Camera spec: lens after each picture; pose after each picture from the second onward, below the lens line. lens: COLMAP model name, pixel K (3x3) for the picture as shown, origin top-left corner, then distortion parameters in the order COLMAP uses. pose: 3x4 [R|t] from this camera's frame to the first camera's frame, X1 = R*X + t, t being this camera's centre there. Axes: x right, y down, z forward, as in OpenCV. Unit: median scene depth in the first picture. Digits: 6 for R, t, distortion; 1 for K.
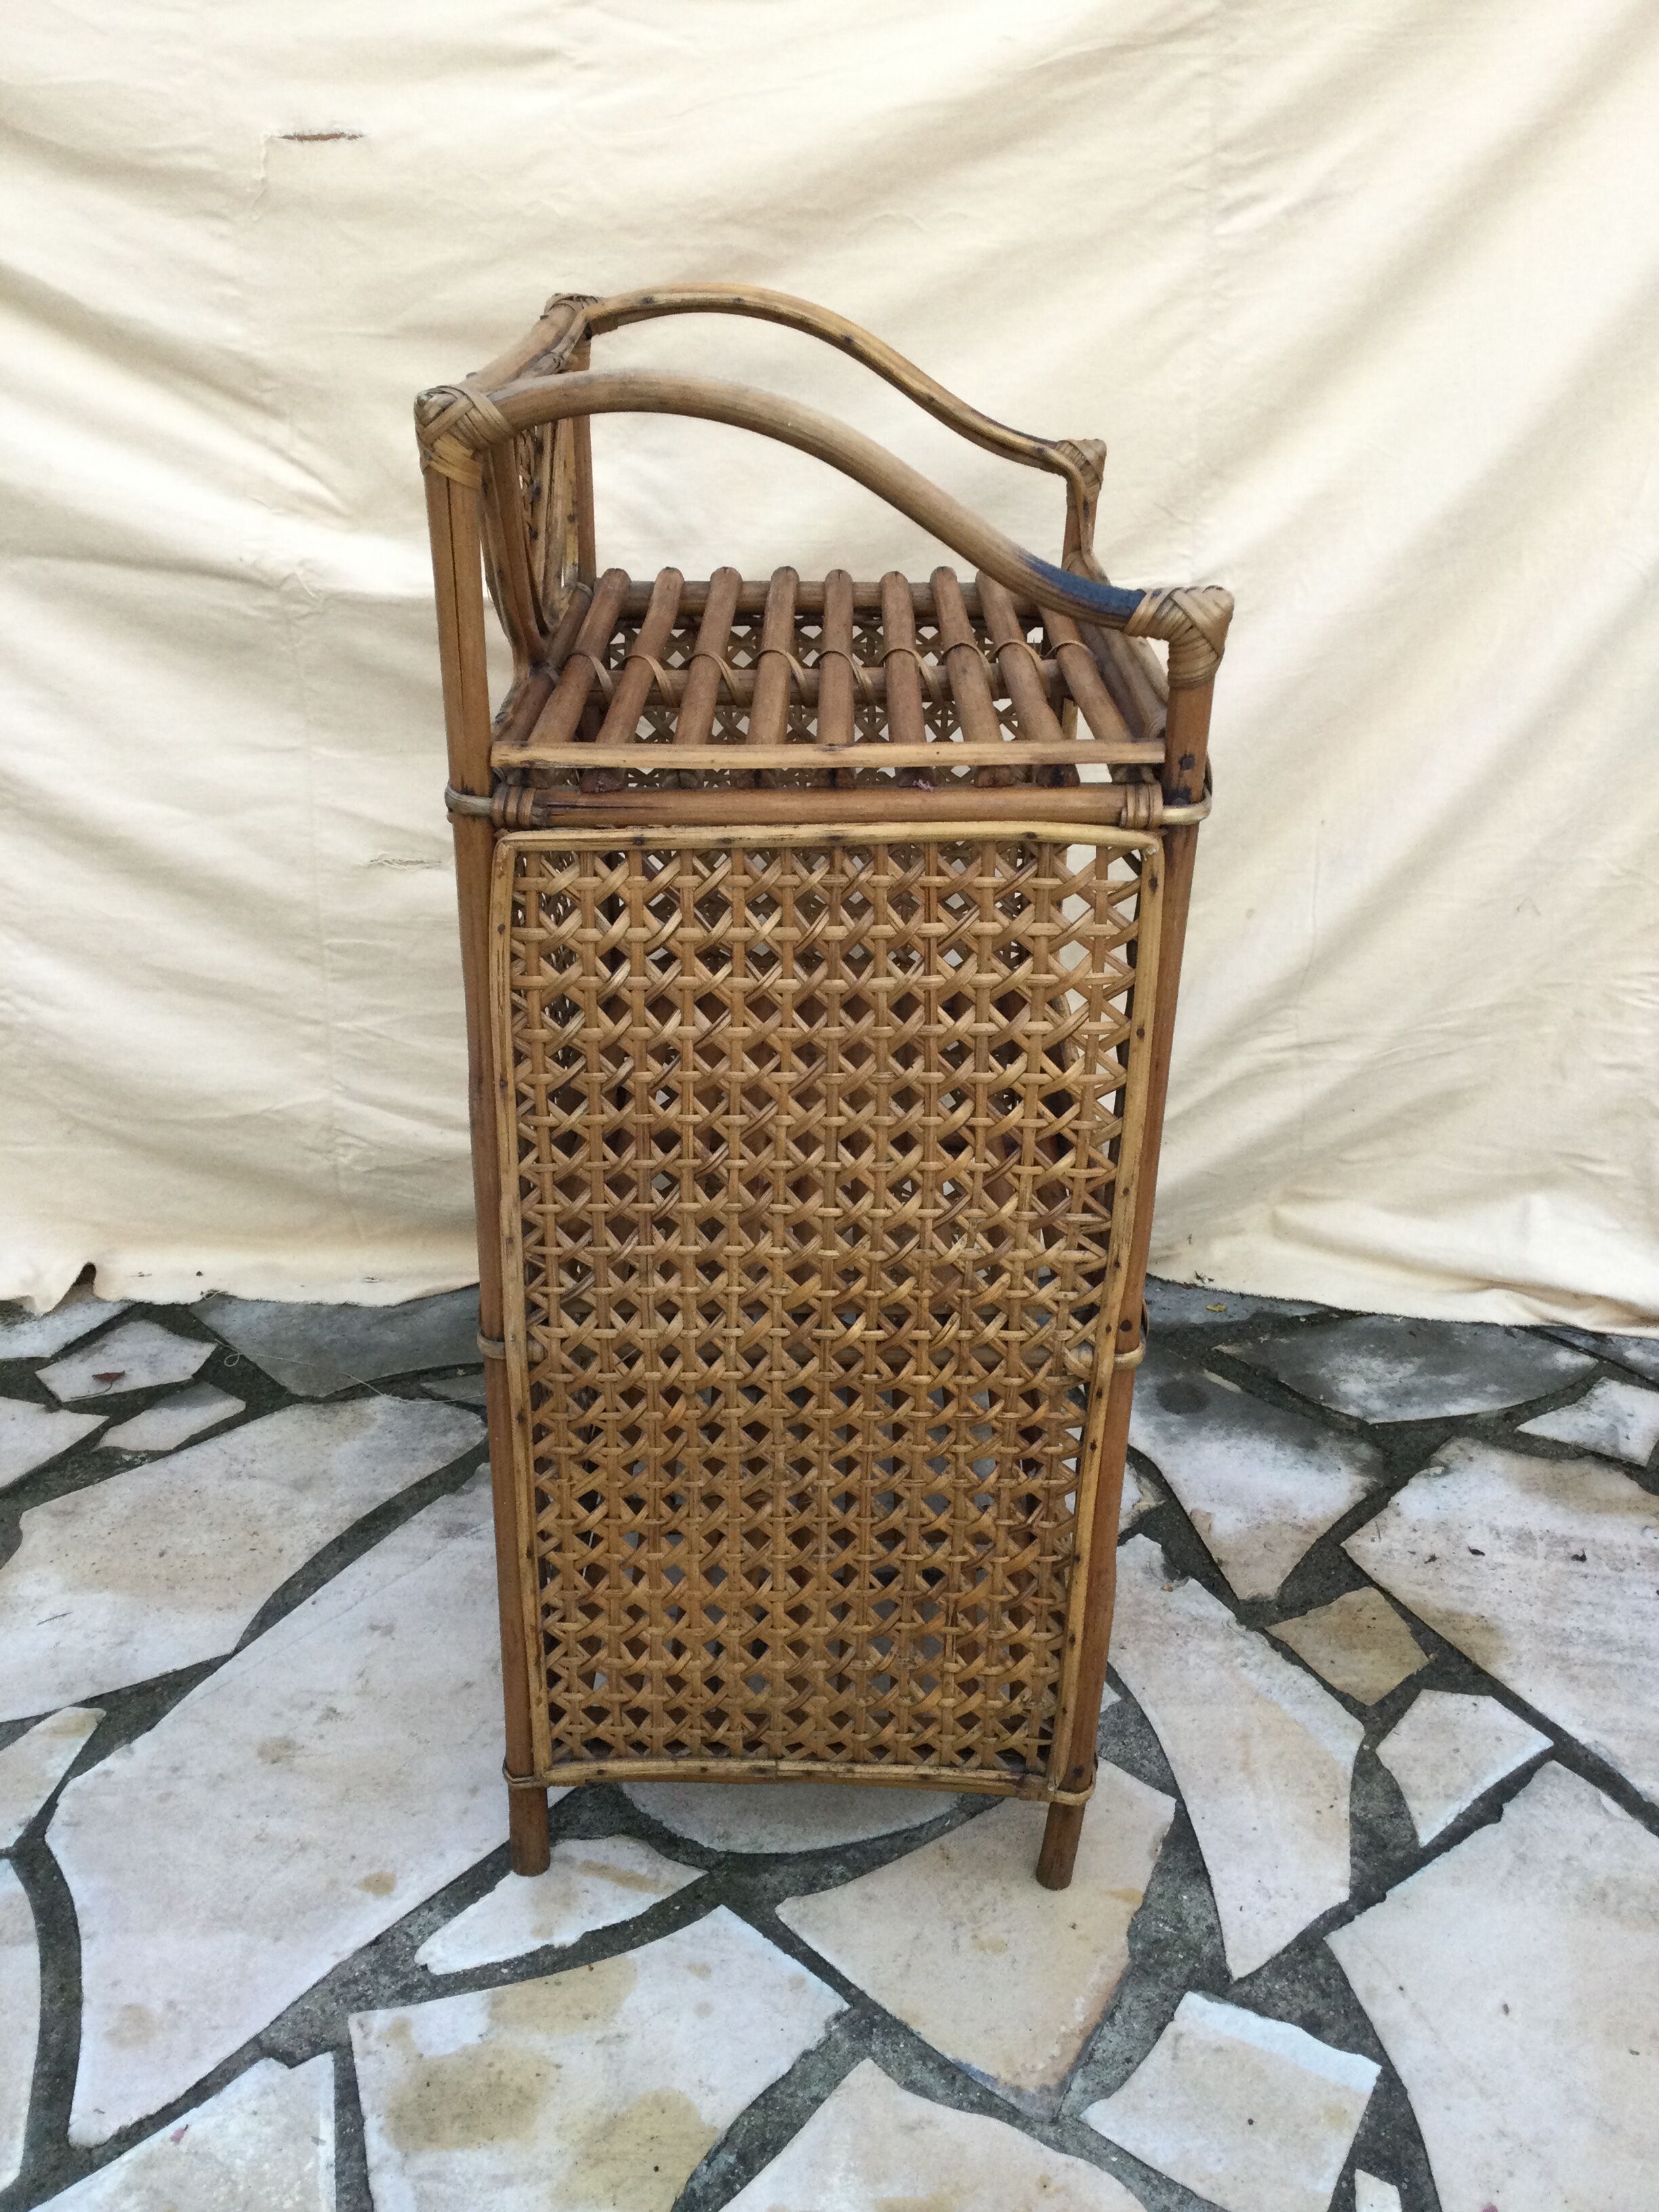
lens RADIAL K [[1985.9, 0, 829.5], [0, 1985.9, 1106.0], [0, 0, 1]] dist [0.106781, -0.197847]
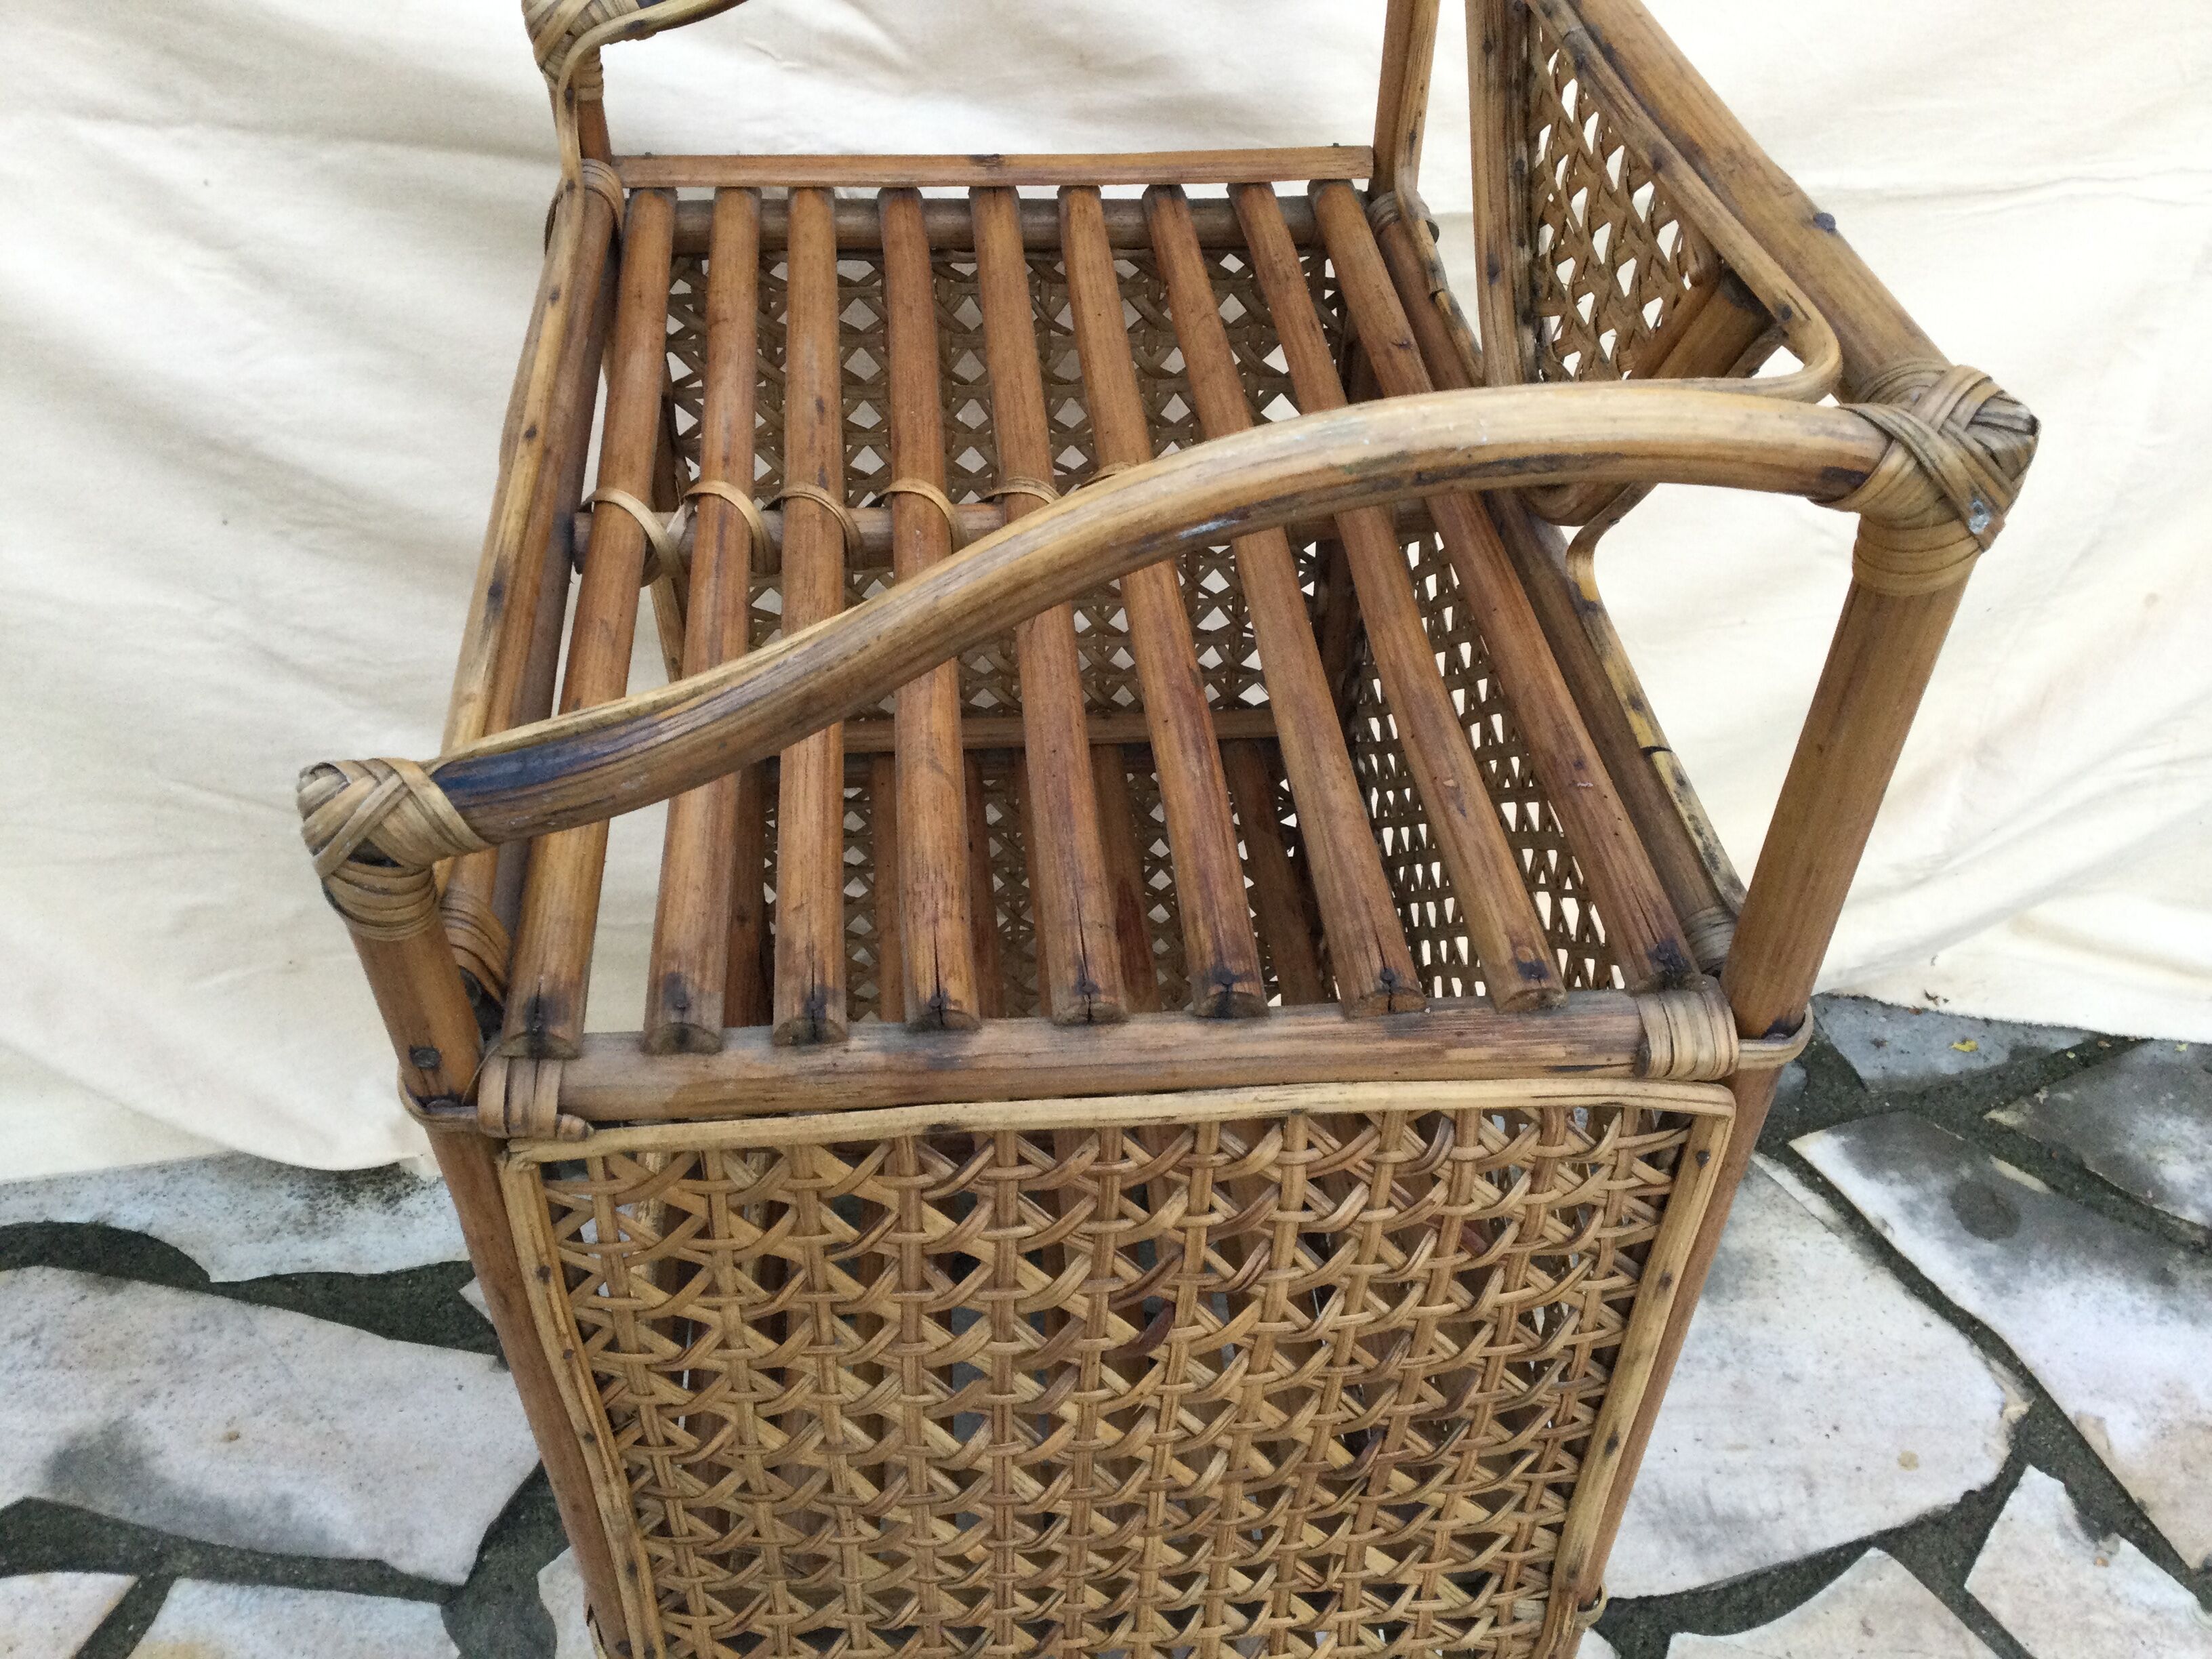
lens RADIAL K [[1998.5, 0, 1101.3], [0, 1998.5, 816.3], [0, 0, 1]] dist [0.052624, -0.075393]
pose [[0.988214, -0.067050, 0.137615, -0.342933], [0.026699, 0.960687, 0.276347, -0.298490], [-0.150734, -0.269416, 0.951154, 0.439849]]
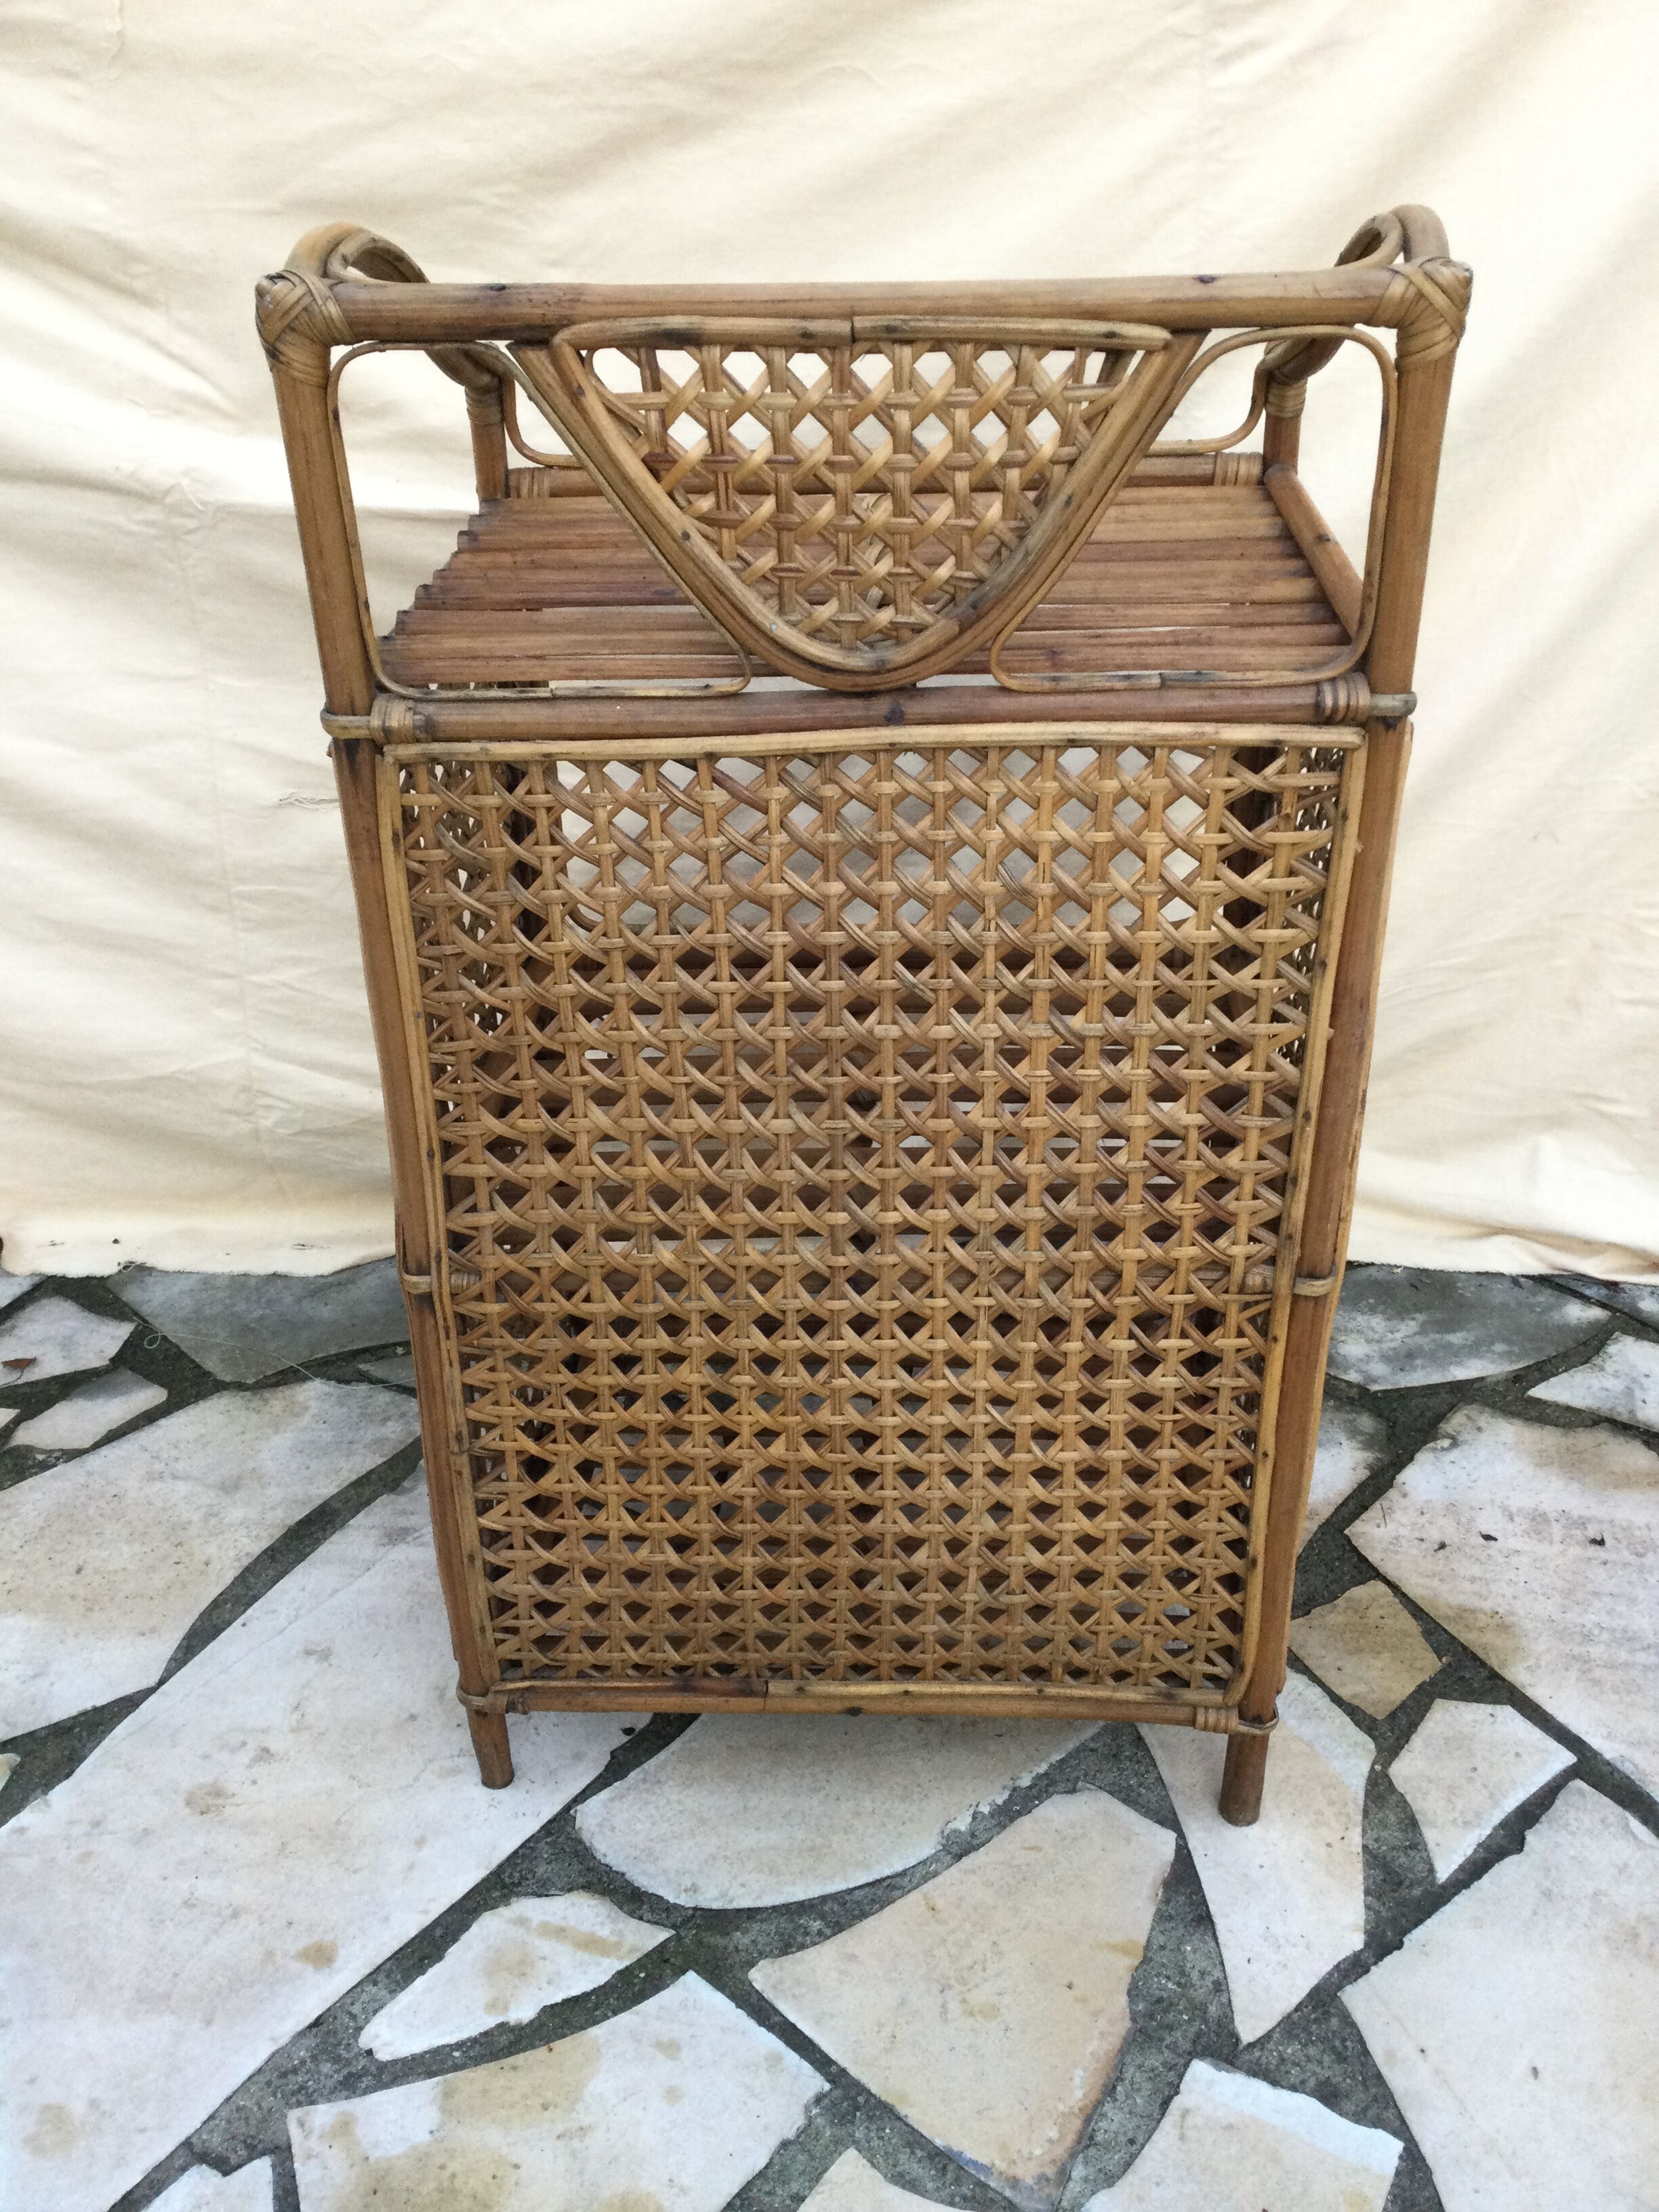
lens RADIAL K [[1996.8, 0, 829.5], [0, 1996.8, 1106.0], [0, 0, 1]] dist [0.083302, -0.129051]
pose [[0.999648, -0.018964, 0.018535, 0.000706], [0.017456, 0.996771, 0.078383, -0.067111], [-0.019962, -0.078032, 0.996751, 0.095858]]
